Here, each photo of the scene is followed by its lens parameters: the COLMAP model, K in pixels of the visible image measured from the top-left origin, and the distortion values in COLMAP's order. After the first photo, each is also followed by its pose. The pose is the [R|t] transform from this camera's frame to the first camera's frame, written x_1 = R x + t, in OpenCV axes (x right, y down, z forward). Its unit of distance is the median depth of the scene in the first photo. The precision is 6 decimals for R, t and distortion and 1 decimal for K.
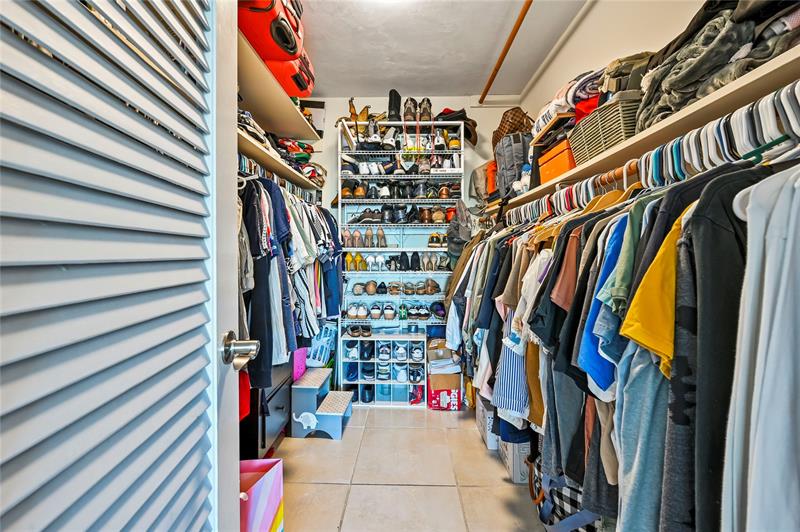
lens RADIAL K [[315.1, 0, 399.4], [0, 315.1, 262.1], [0, 0, 1]] dist [-0.001371, -0.000311]
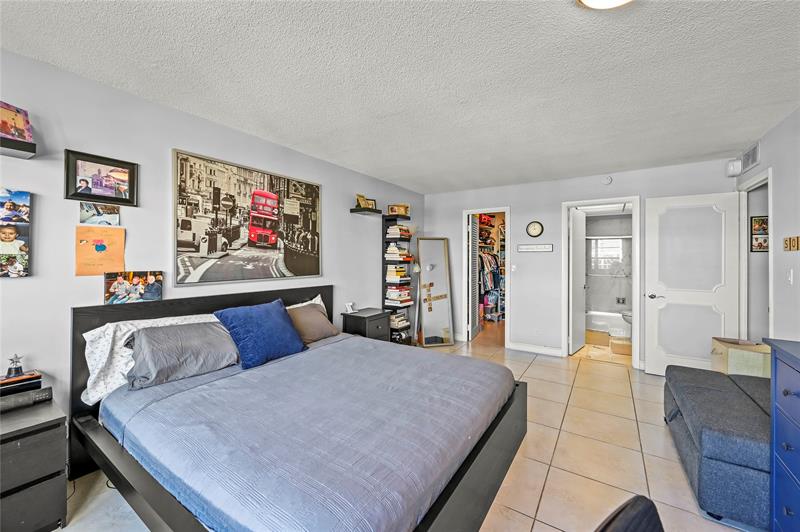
lens RADIAL K [[315.1, 0, 399.4], [0, 315.1, 262.1], [0, 0, 1]] dist [-0.001371, -0.000311]
pose [[0.848400, 0.004276, -0.529339, 0.697974], [-0.007487, 0.999964, -0.003923, -0.087142], [0.529303, 0.007291, 0.848401, -2.410992]]
